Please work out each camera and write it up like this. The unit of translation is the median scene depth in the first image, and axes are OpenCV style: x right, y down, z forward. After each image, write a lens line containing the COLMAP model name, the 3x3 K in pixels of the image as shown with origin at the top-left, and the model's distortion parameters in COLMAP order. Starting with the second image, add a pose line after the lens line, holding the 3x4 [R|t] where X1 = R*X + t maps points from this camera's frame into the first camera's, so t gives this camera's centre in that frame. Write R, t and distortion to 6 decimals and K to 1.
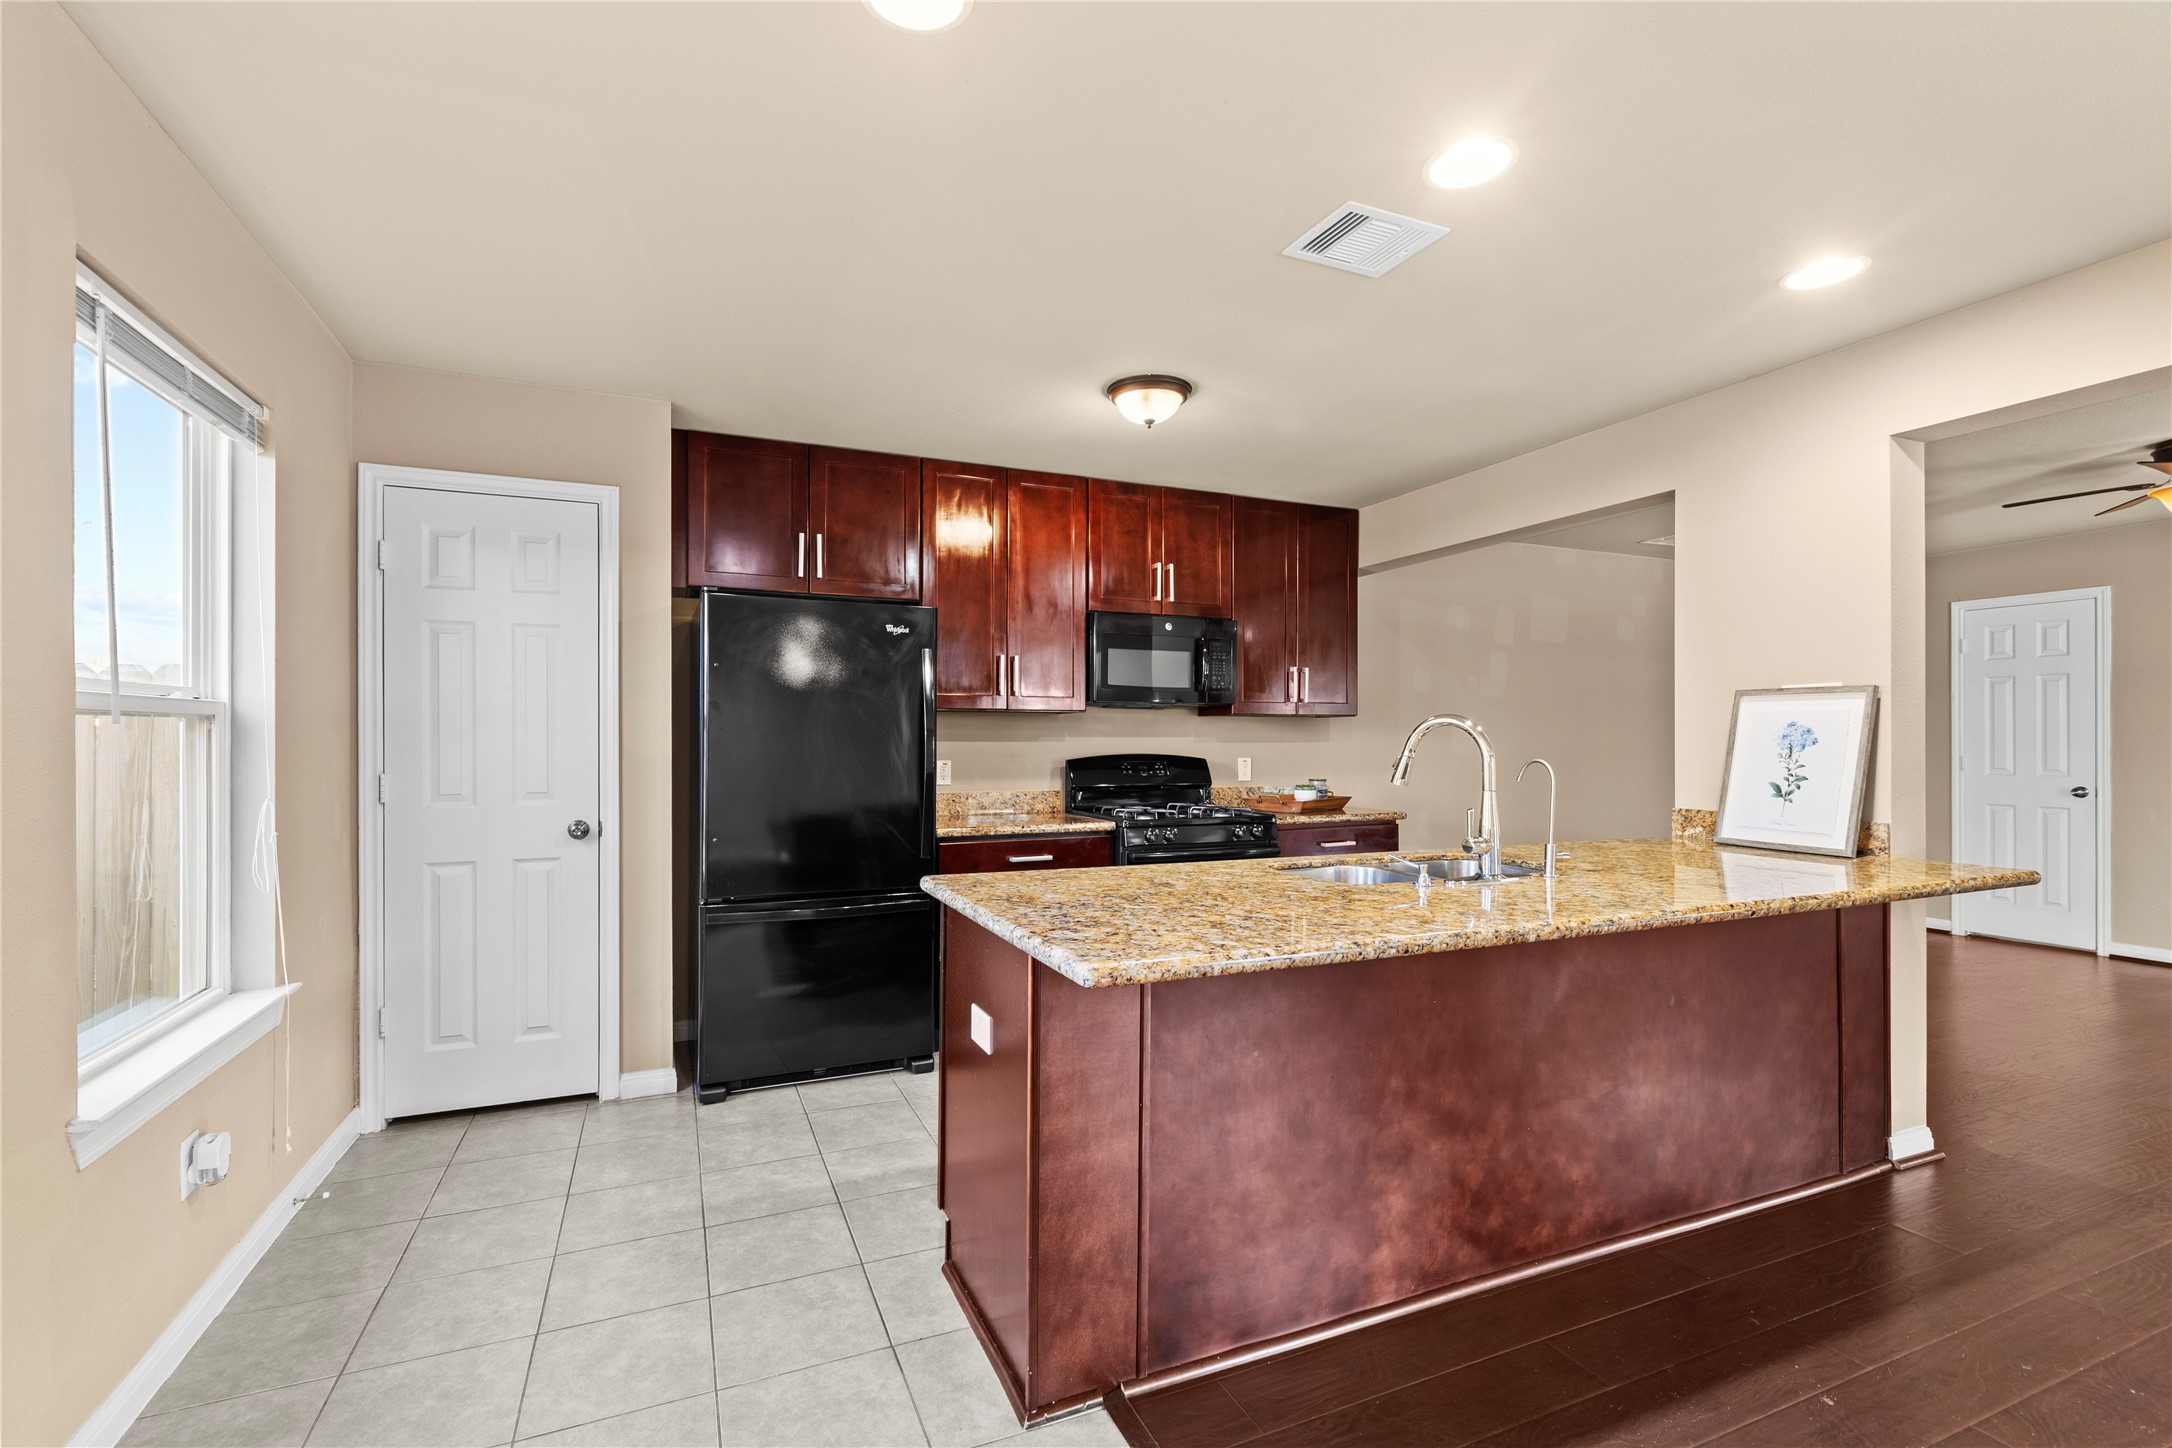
lens RADIAL K [[957.0, 0, 1073.7], [0, 957.0, 741.9], [0, 0, 1]] dist [0.011484, -0.002354]
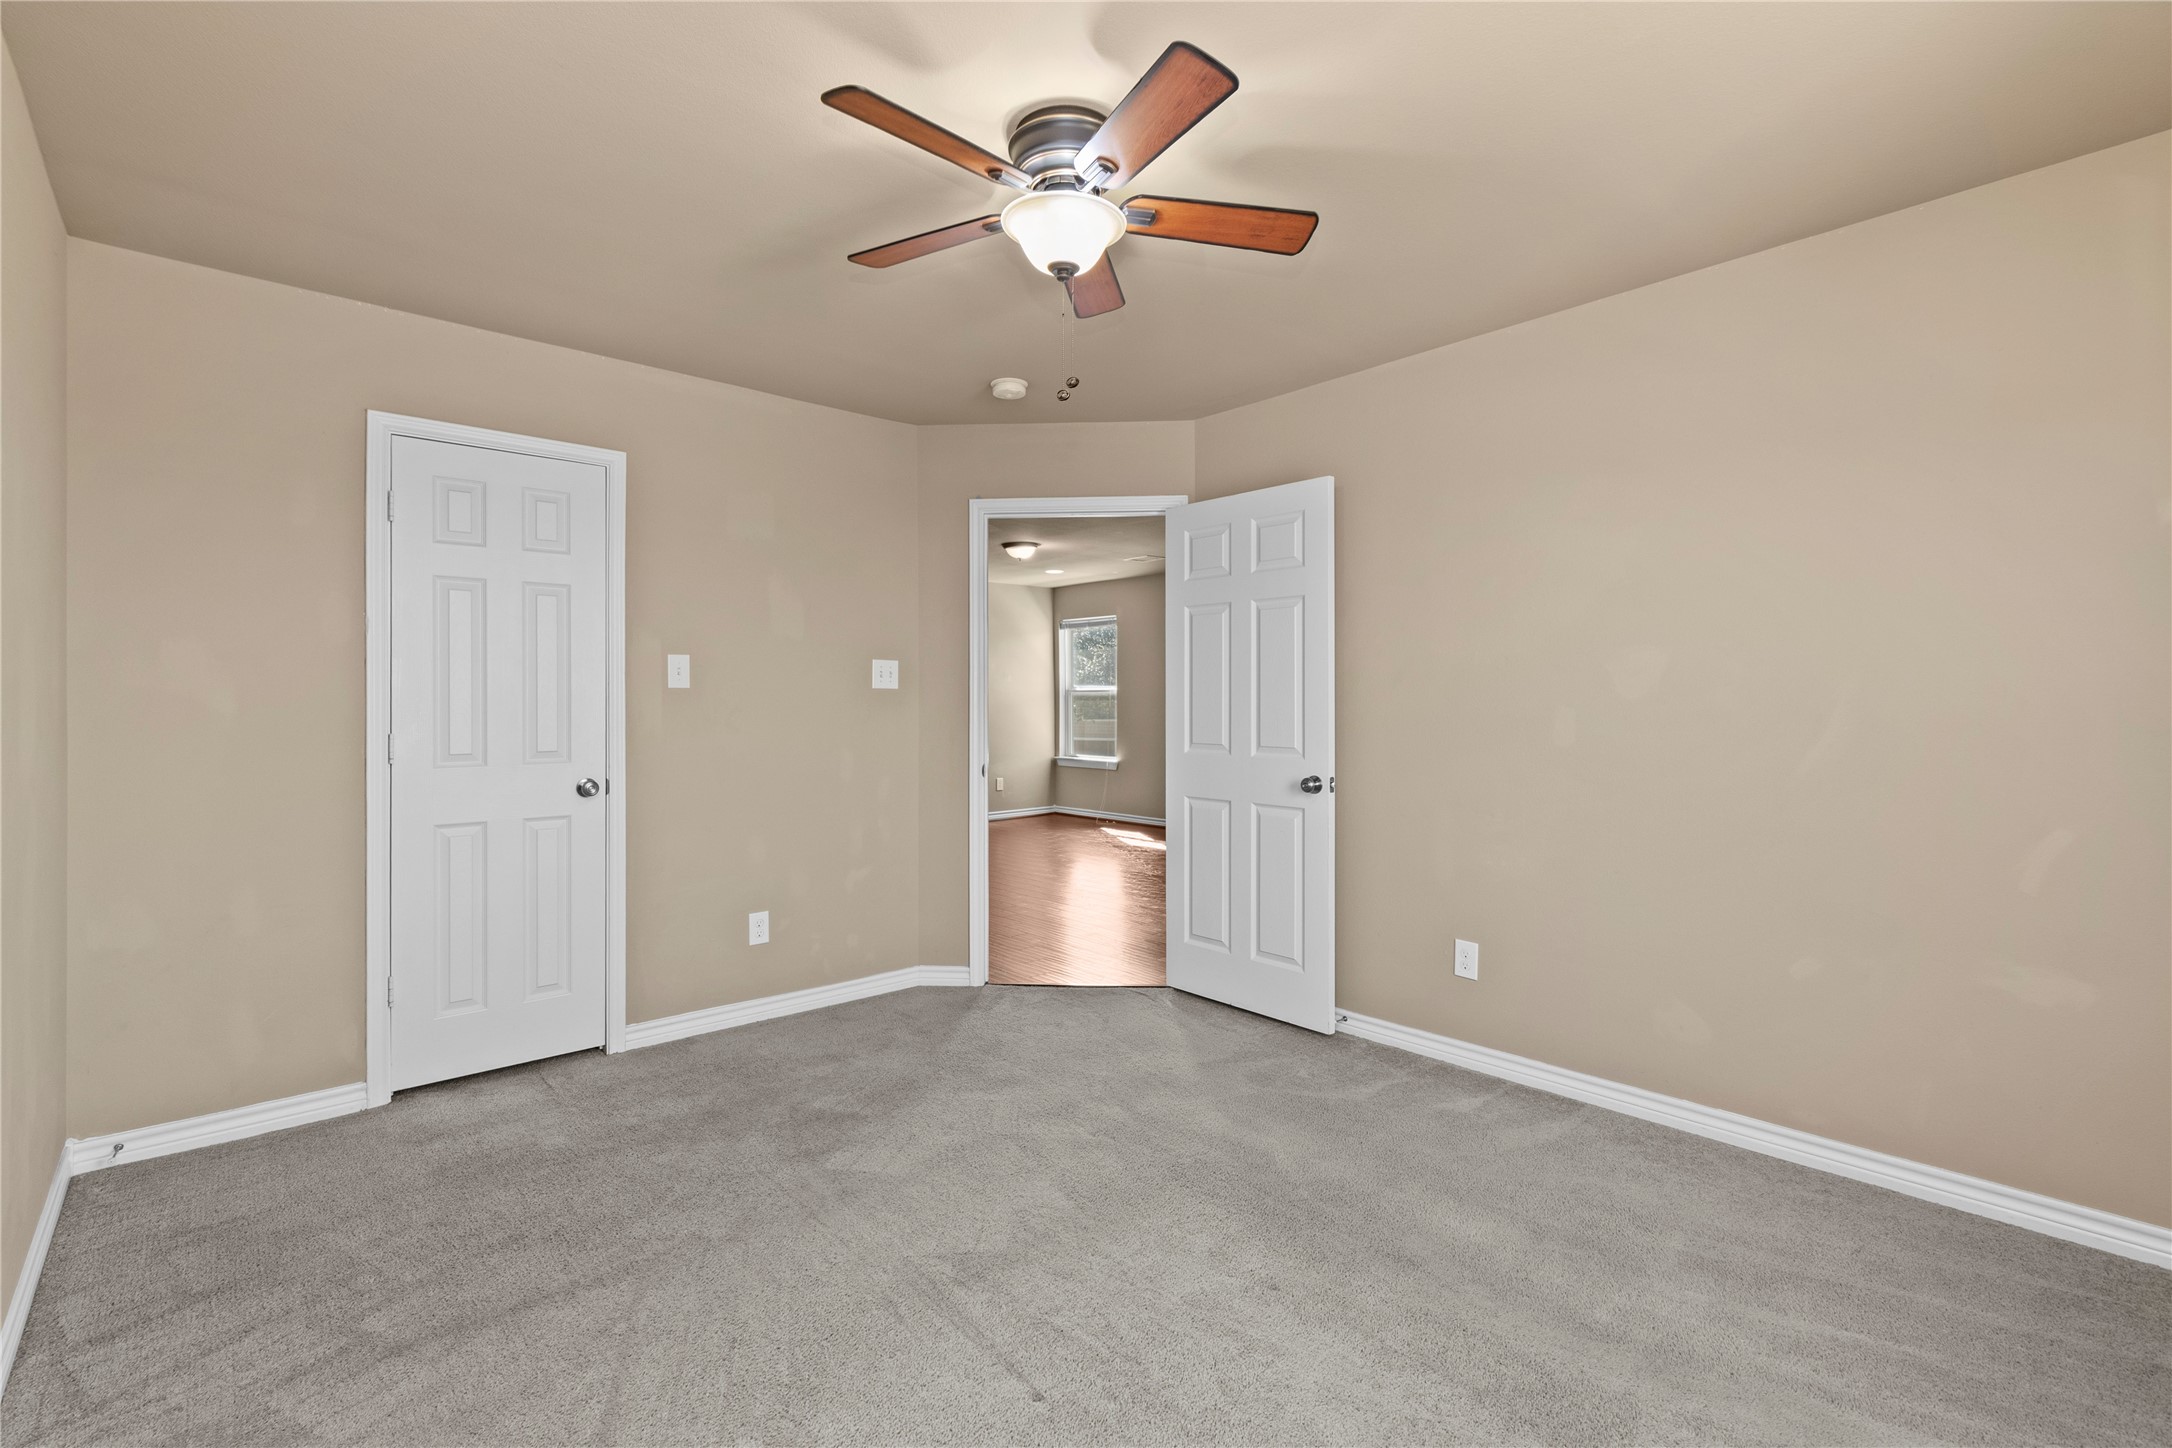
lens RADIAL K [[957.0, 0, 1095.9], [0, 957.0, 701.7], [0, 0, 1]] dist [0.011484, -0.002354]
pose [[0.944049, 0.005567, 0.329759, -0.290539], [-0.004324, 0.999981, -0.004502, 0.002371], [-0.329778, 0.002825, 0.944054, -0.112716]]
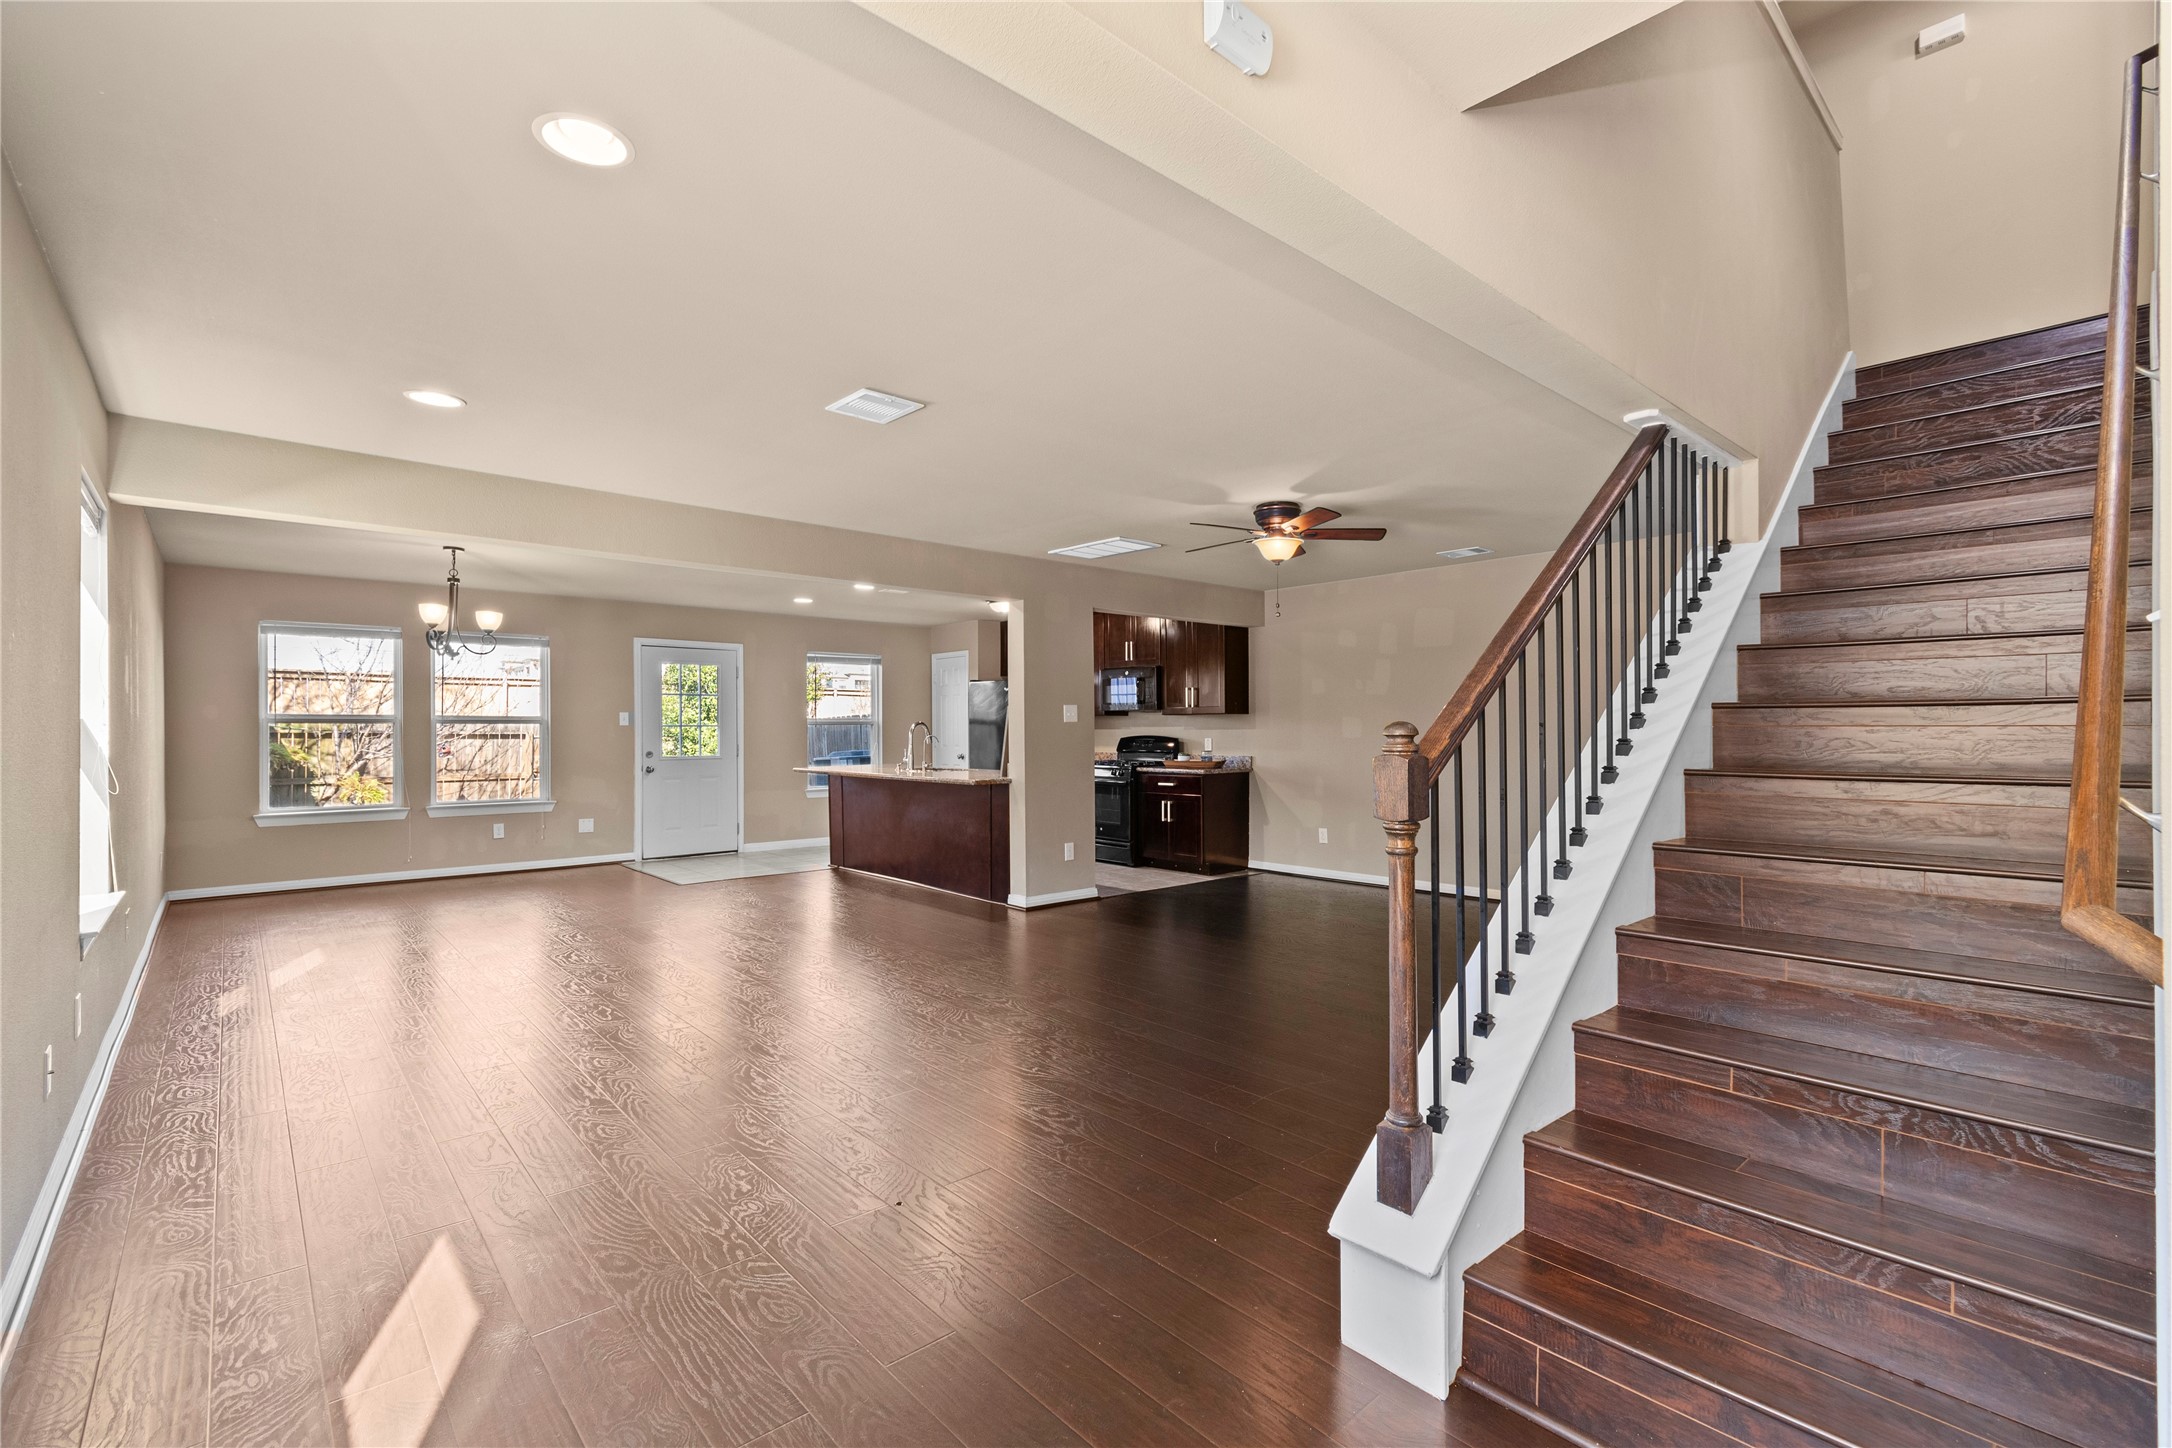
lens RADIAL K [[957.0, 0, 1100.0], [0, 957.0, 724.1], [0, 0, 1]] dist [0.011484, -0.002354]
pose [[0.346166, -0.005428, -0.938157, 2.242292], [0.009717, 0.999950, -0.002200, -0.008736], [0.938123, -0.008355, 0.346202, 0.268214]]
